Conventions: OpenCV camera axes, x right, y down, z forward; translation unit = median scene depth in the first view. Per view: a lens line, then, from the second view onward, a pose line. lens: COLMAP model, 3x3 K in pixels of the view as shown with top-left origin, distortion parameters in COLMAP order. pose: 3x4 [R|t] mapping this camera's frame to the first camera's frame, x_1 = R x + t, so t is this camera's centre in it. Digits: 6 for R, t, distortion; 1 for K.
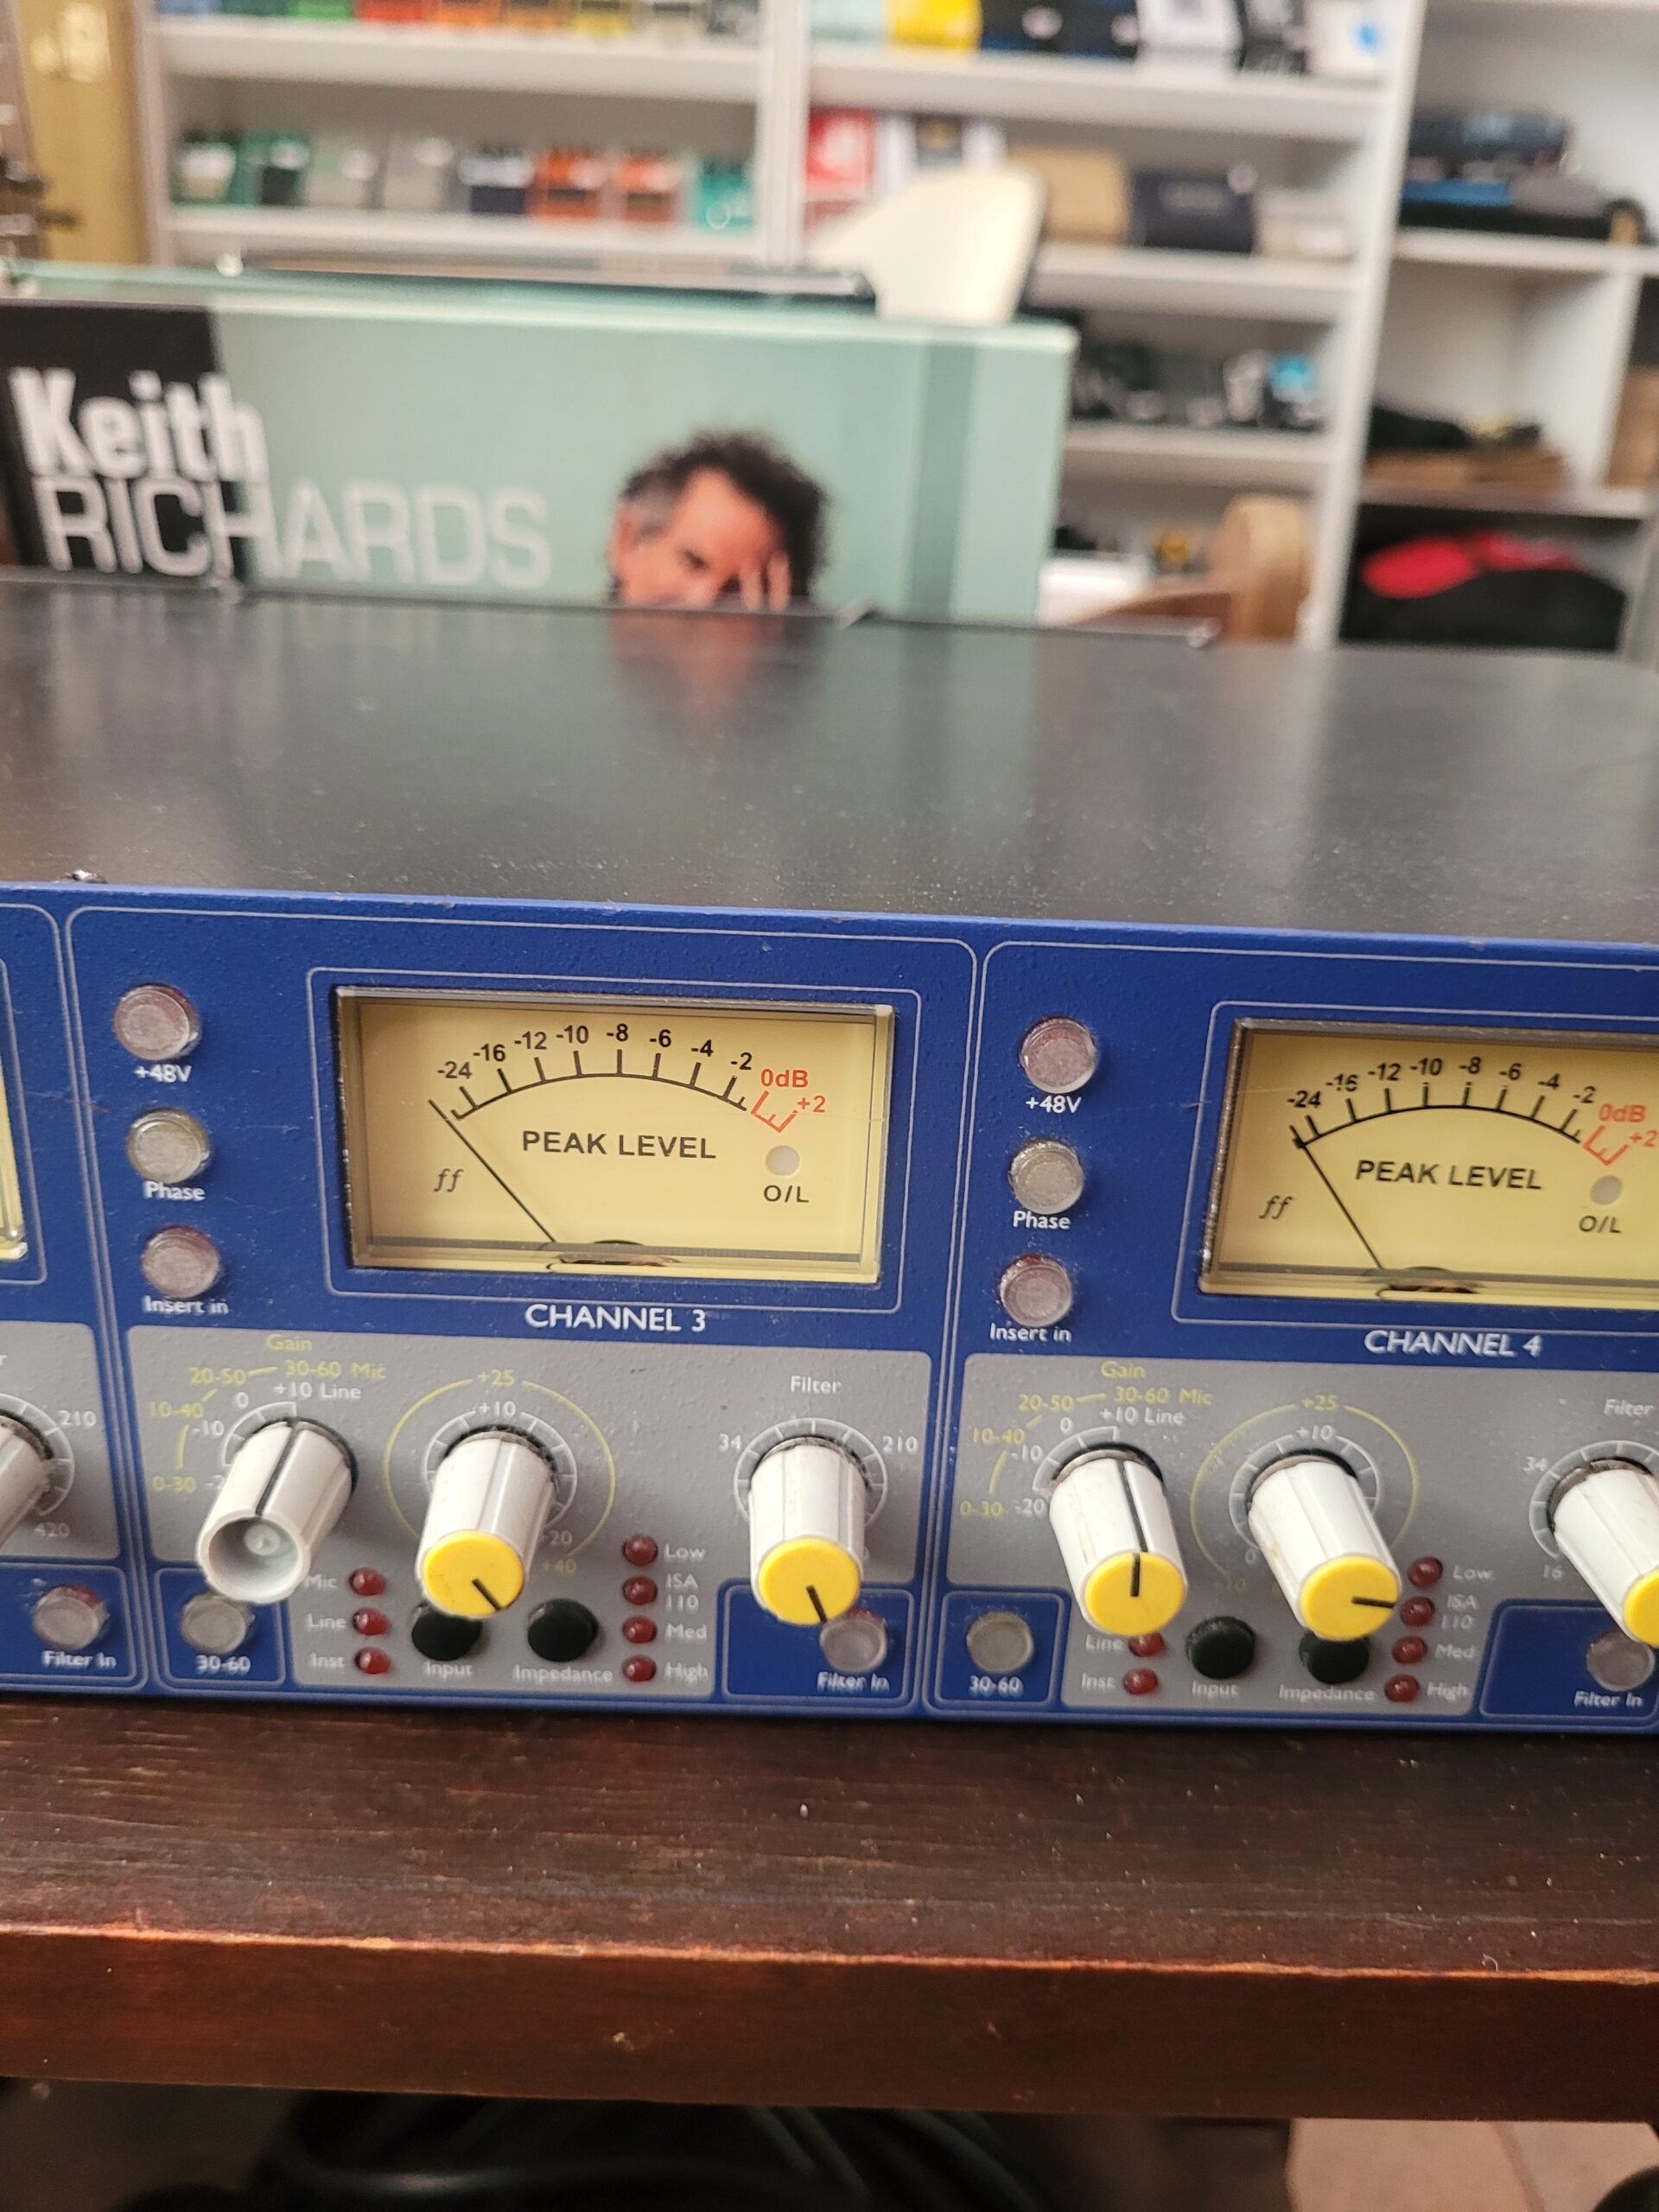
lens RADIAL K [[1739.3, 0, 818.3], [0, 1739.3, 1110.0], [0, 0, 1]] dist [0.004268, -0.025477]
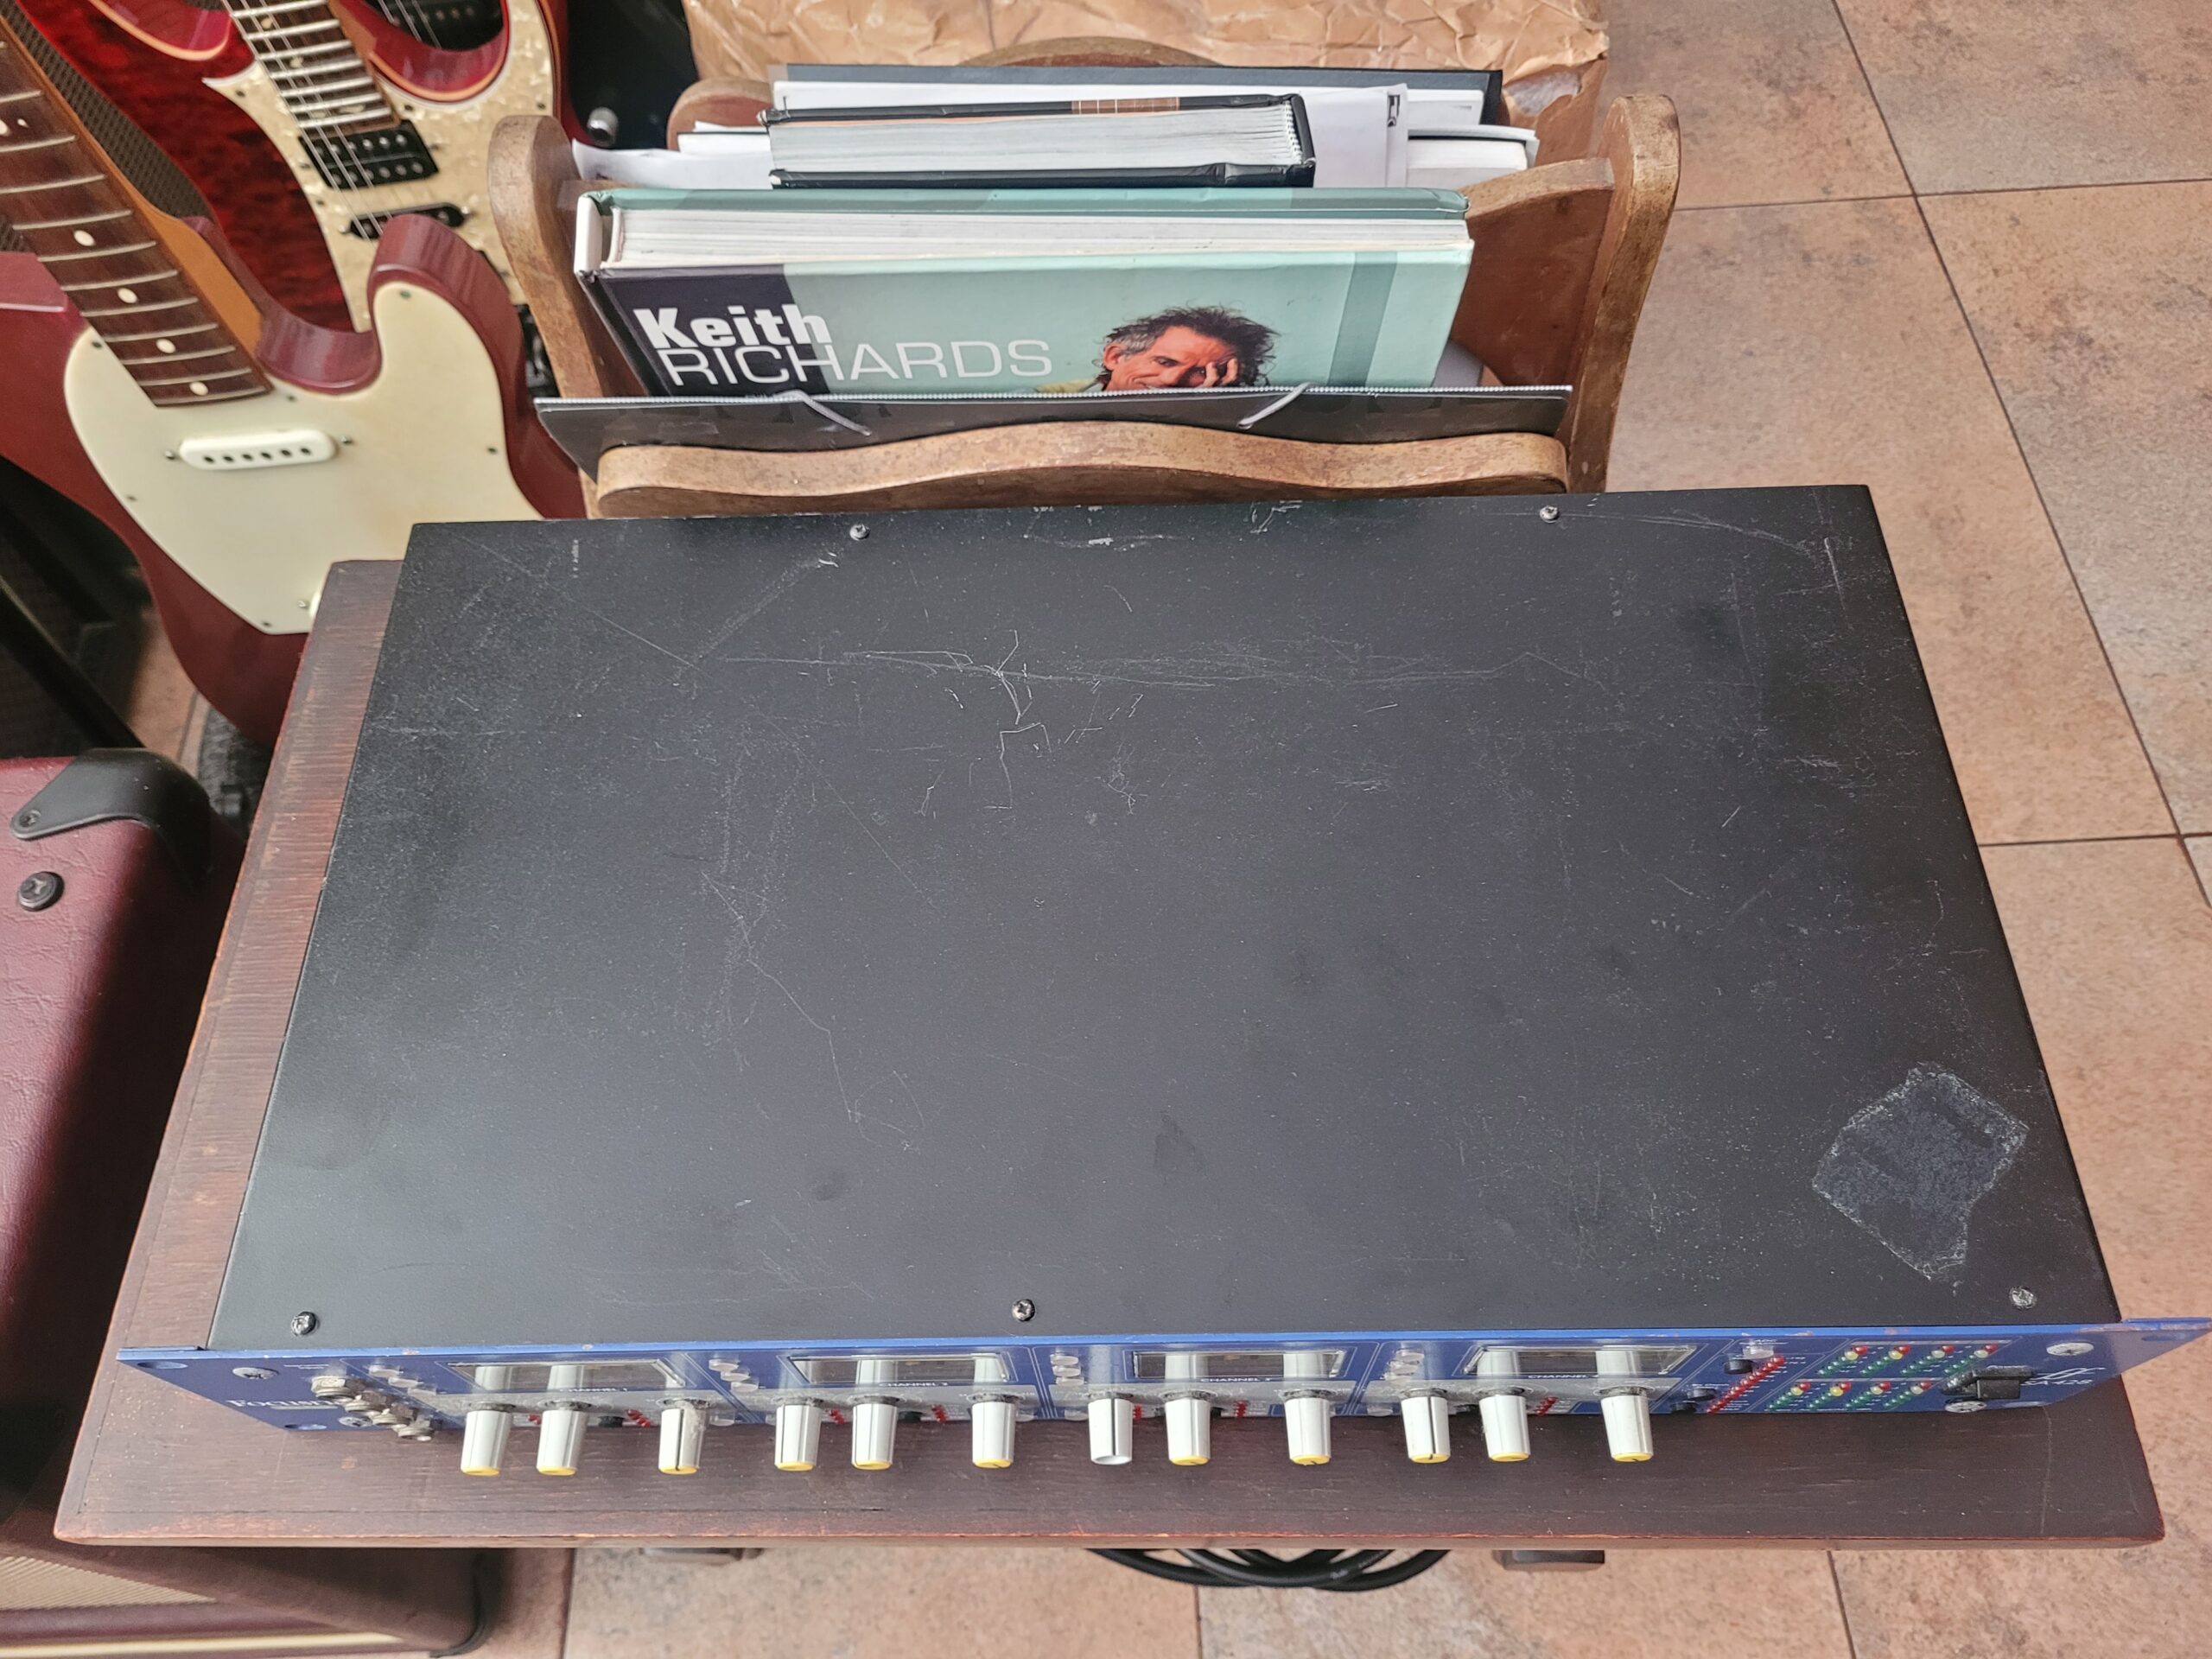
lens RADIAL K [[1739.3, 0, 1096.7], [0, 1739.3, 825.9], [0, 0, 1]] dist [0.004268, -0.025477]
pose [[0.997104, -0.034129, -0.067966, -0.109602], [0.069352, 0.774814, 0.628373, -1.989521], [0.031215, -0.631267, 0.774937, -0.478732]]
